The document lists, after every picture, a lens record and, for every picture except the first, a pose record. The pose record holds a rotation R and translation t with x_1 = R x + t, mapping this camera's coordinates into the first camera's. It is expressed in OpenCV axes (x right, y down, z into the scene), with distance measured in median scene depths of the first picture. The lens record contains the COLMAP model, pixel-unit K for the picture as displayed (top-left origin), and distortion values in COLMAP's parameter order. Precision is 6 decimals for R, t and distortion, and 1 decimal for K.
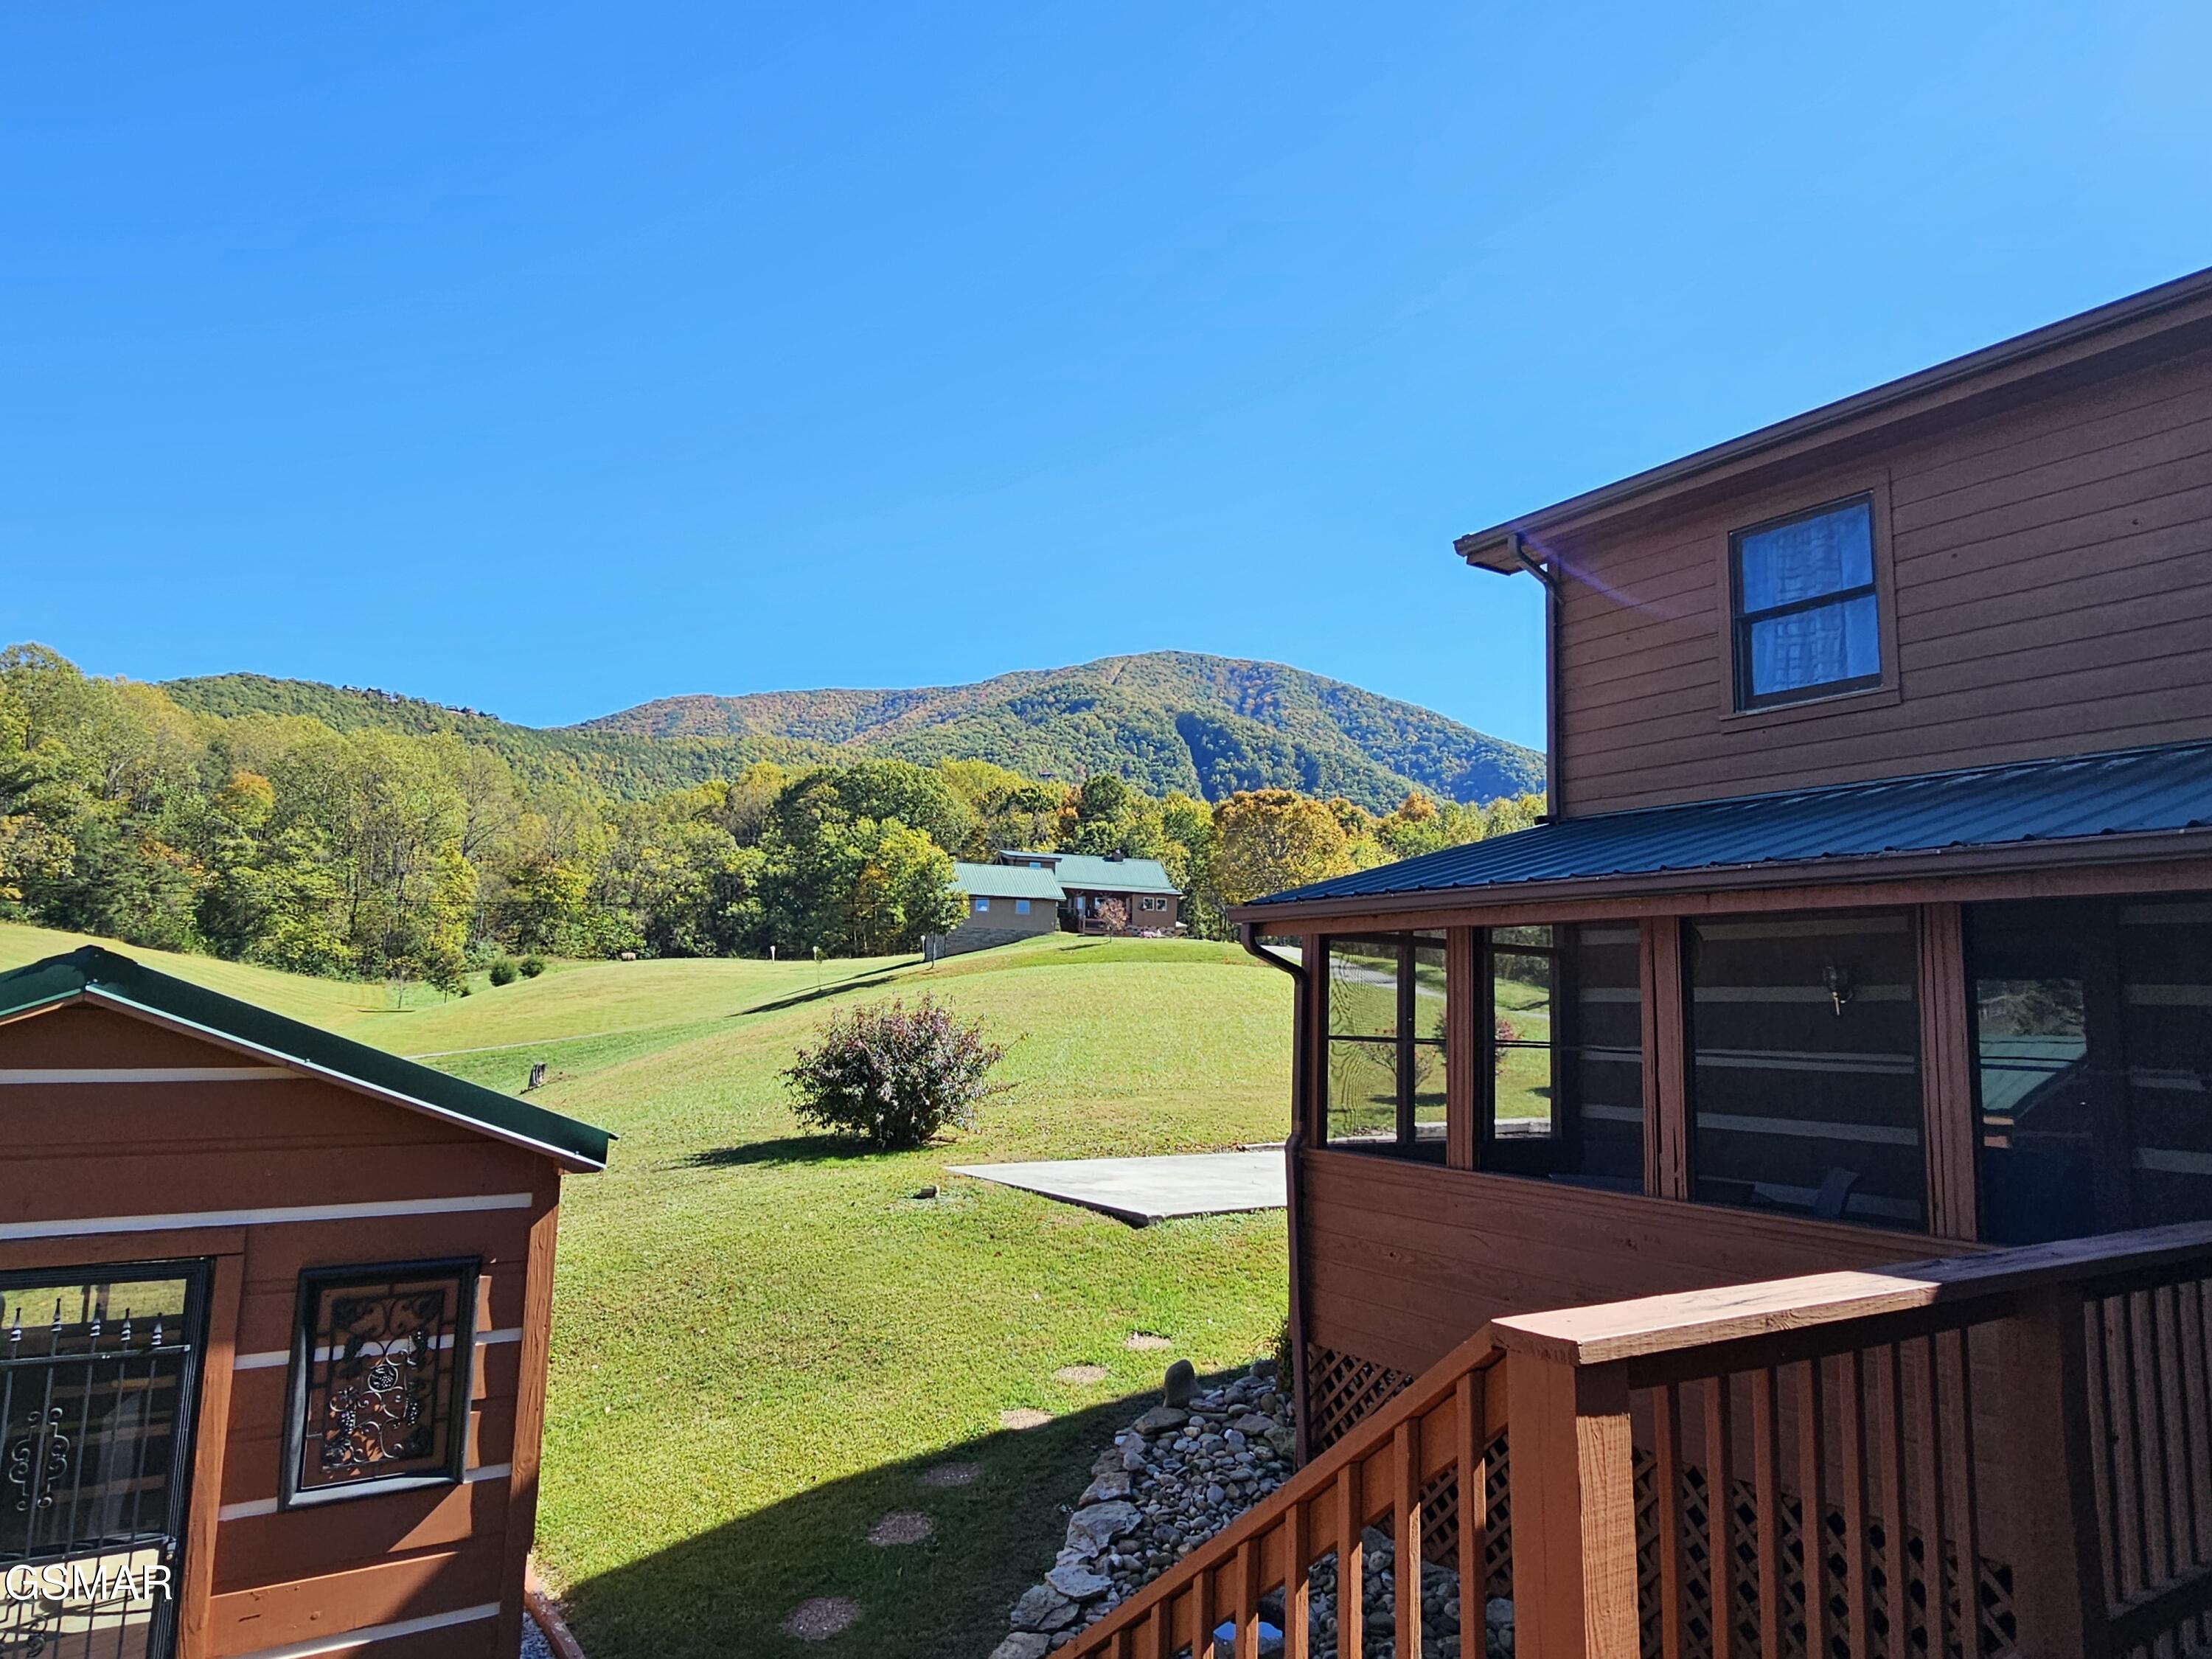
lens RADIAL K [[1347.6, 0, 1109.7], [0, 1347.6, 843.6], [0, 0, 1]] dist [-0.003154, 0.002260]
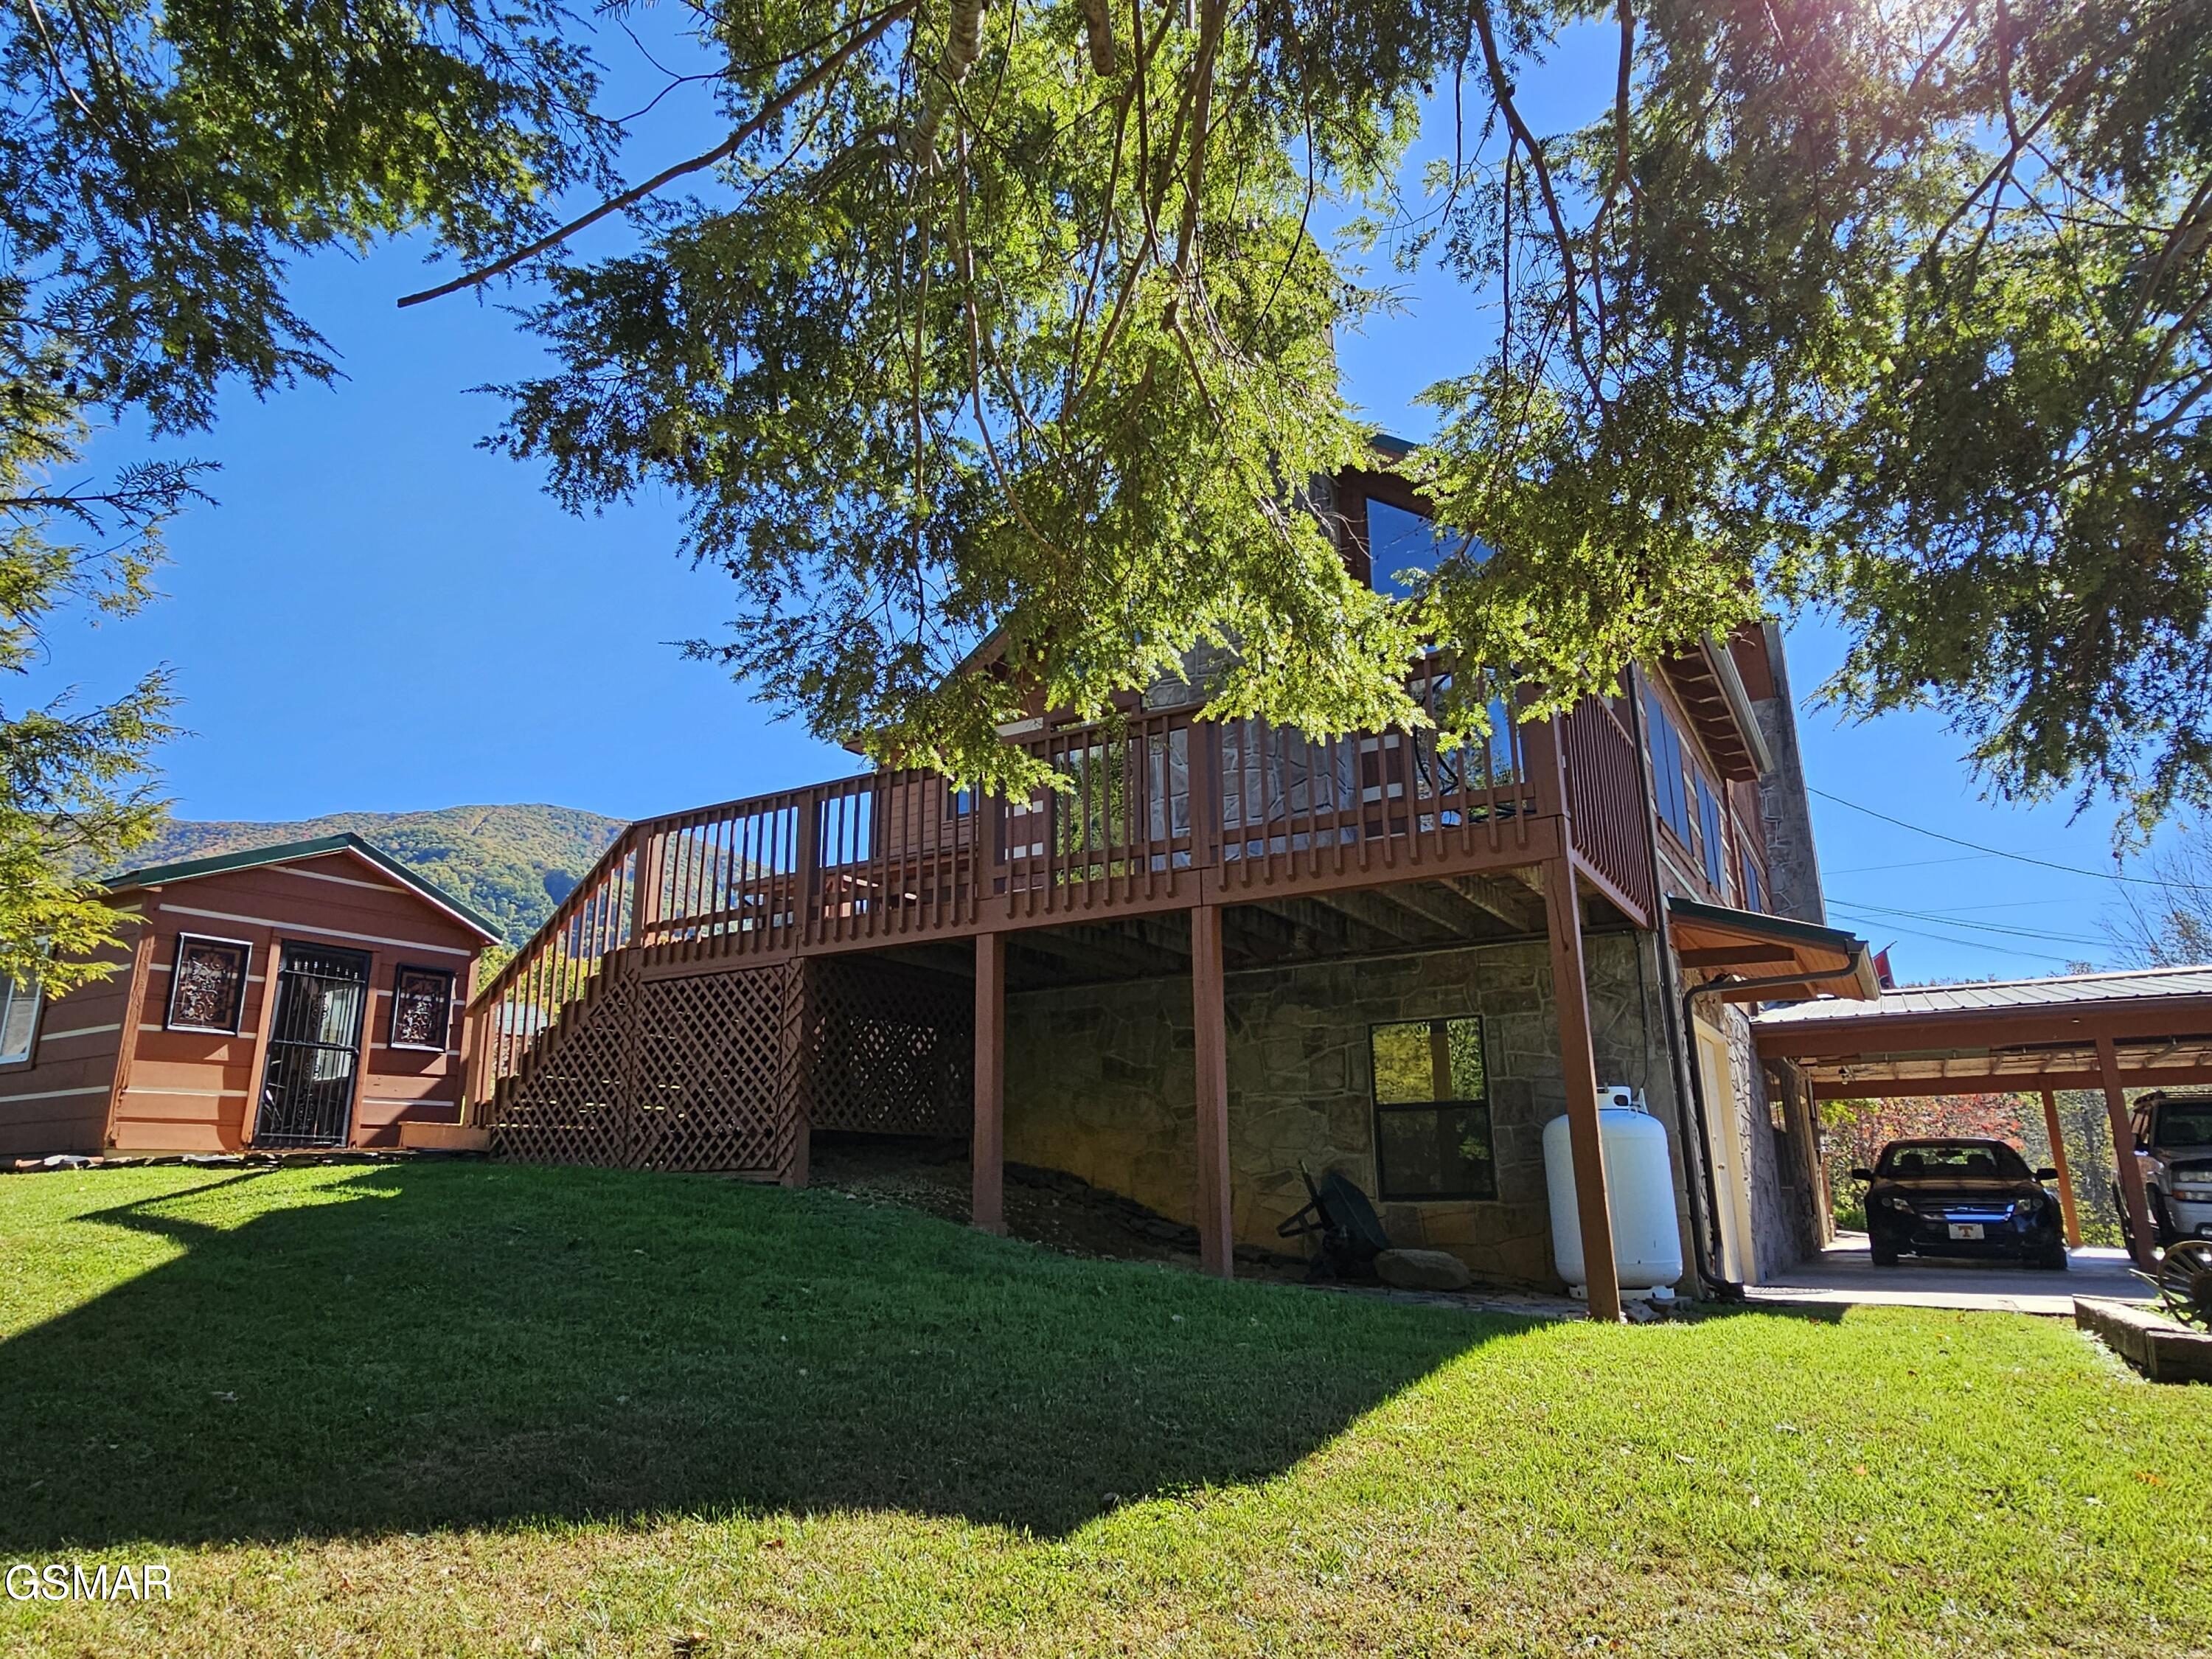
lens RADIAL K [[1347.6, 0, 1113.0], [0, 1347.6, 833.0], [0, 0, 1]] dist [-0.003154, 0.002260]
pose [[0.898742, 0.077918, 0.431498, -0.023961], [-0.018350, 0.989906, -0.140534, 0.019794], [-0.438093, 0.118386, 0.891100, -0.098616]]
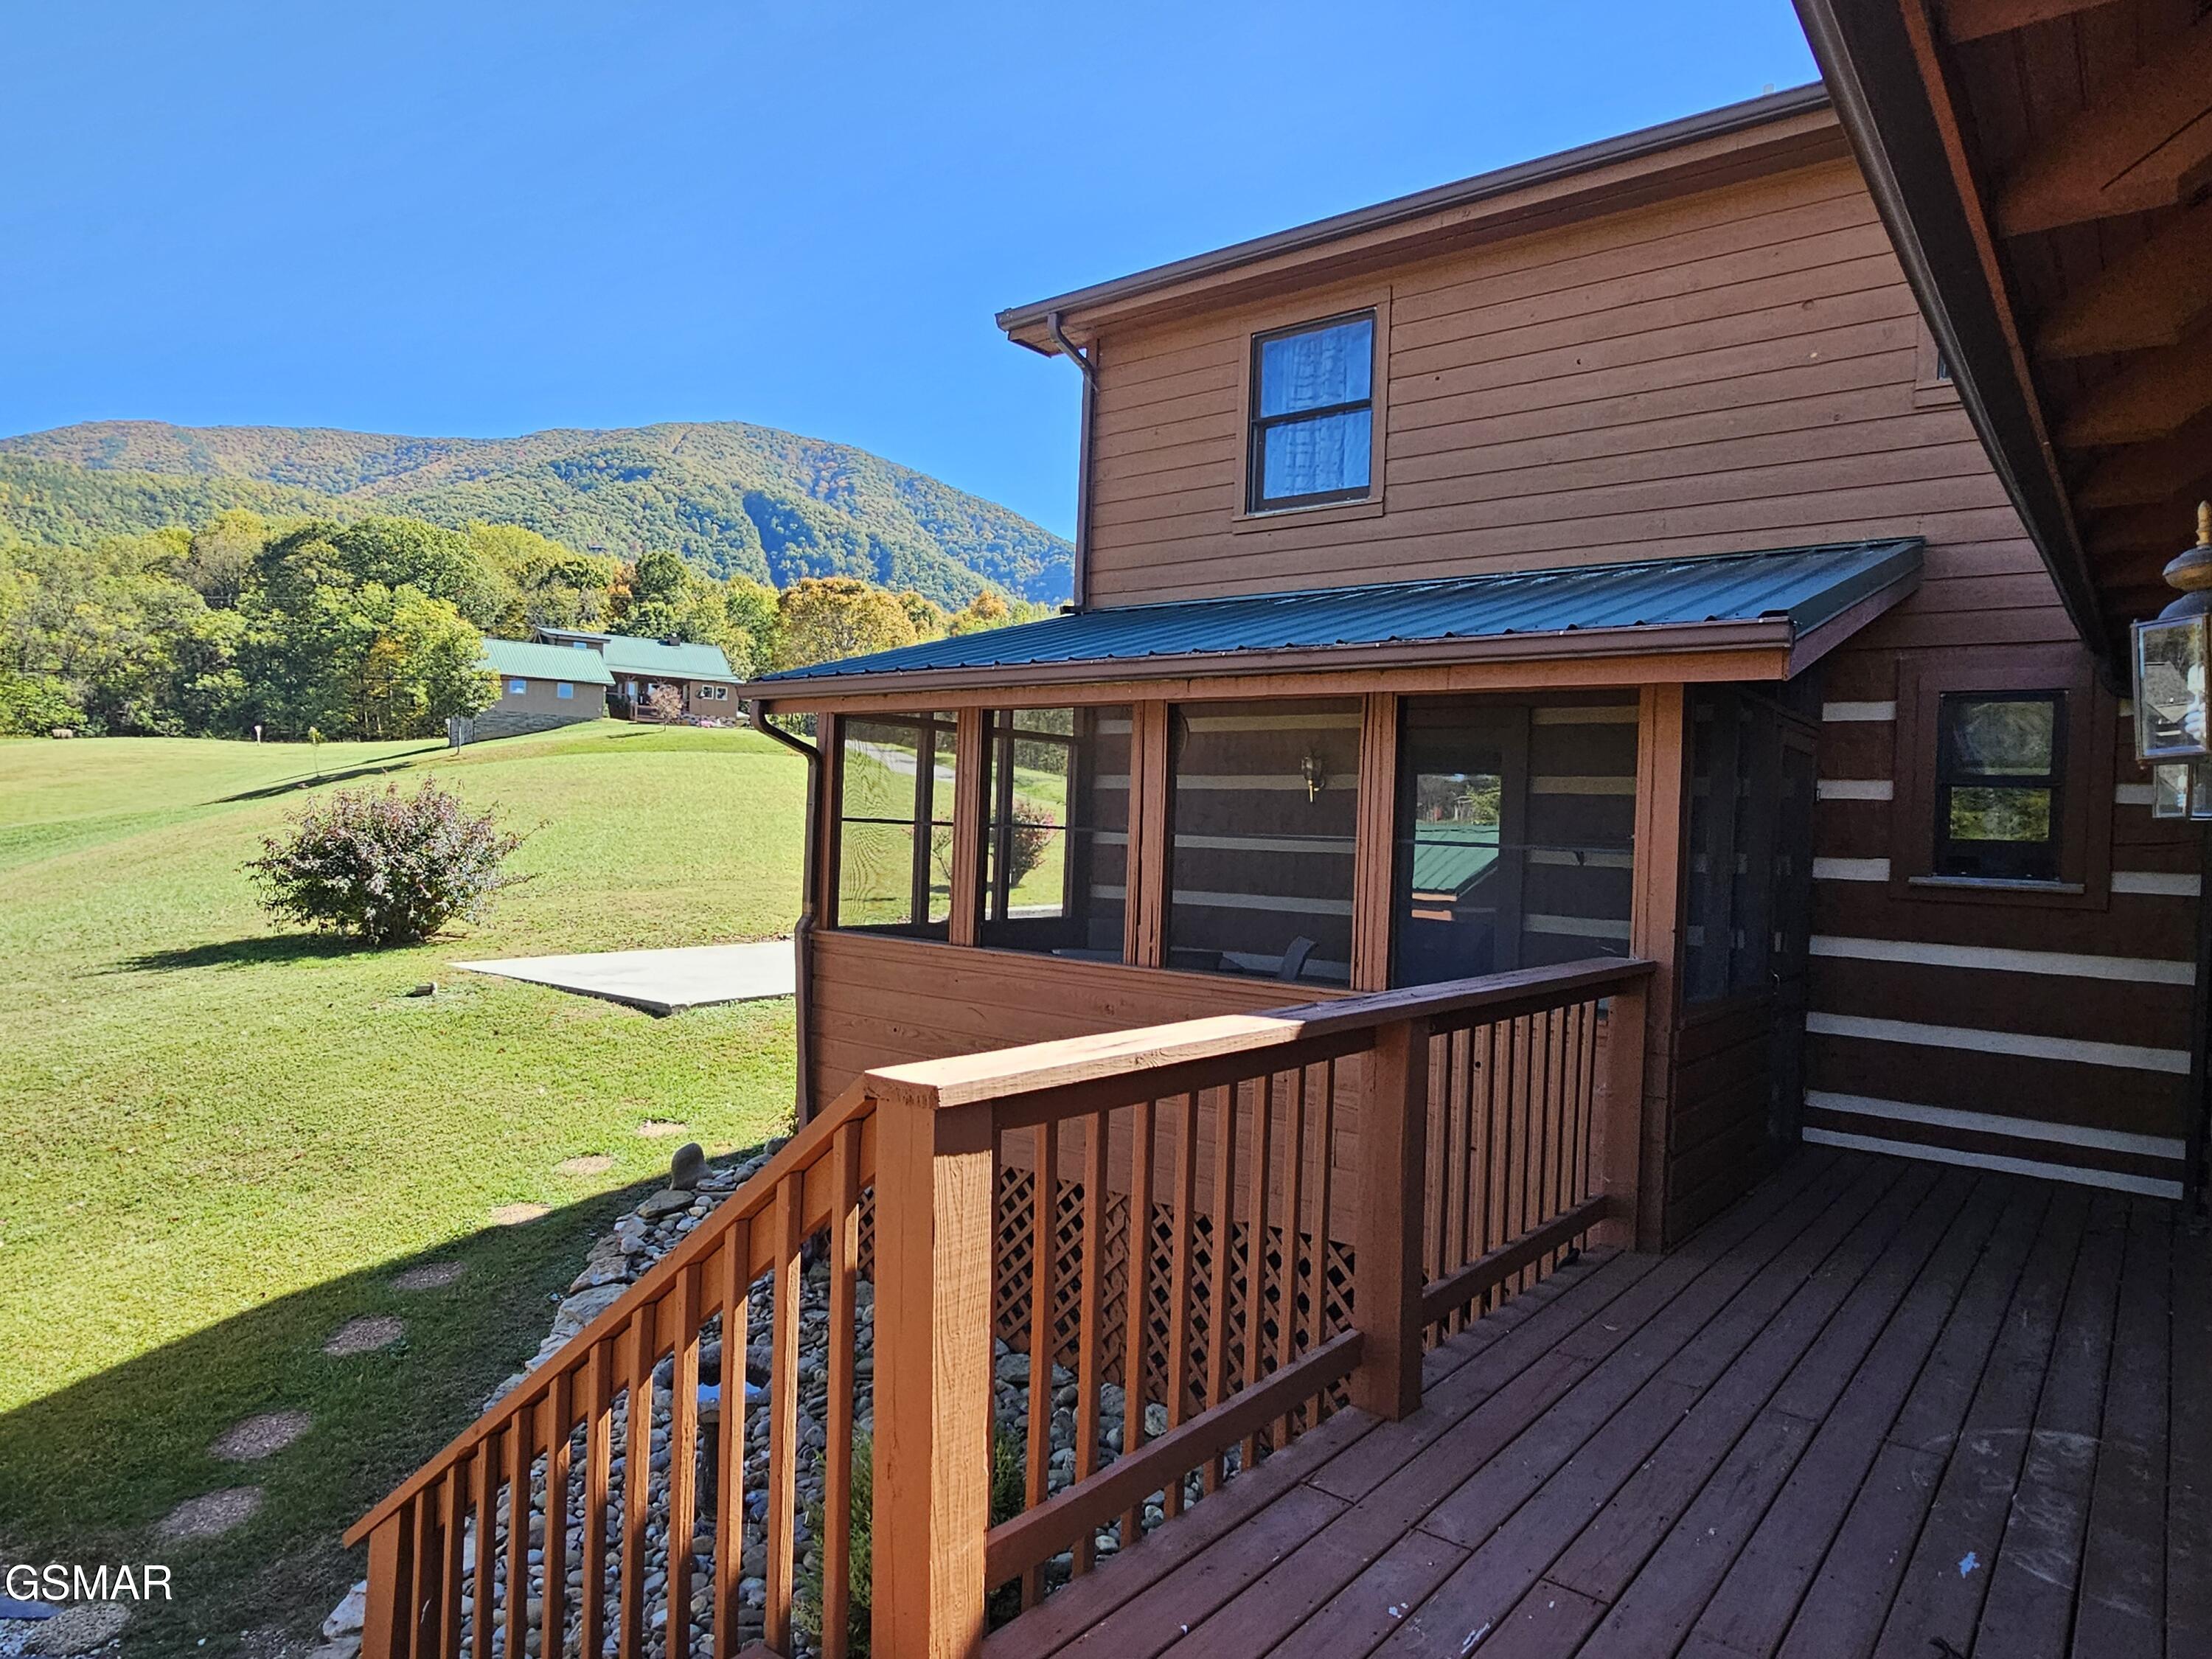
lens RADIAL K [[1347.6, 0, 1112.3], [0, 1347.6, 846.3], [0, 0, 1]] dist [-0.003154, 0.002260]
pose [[0.949954, -0.000111, 0.312390, 0.003087], [-0.047546, 0.988298, 0.144936, 0.000820], [-0.308750, -0.152536, 0.938832, 0.000870]]
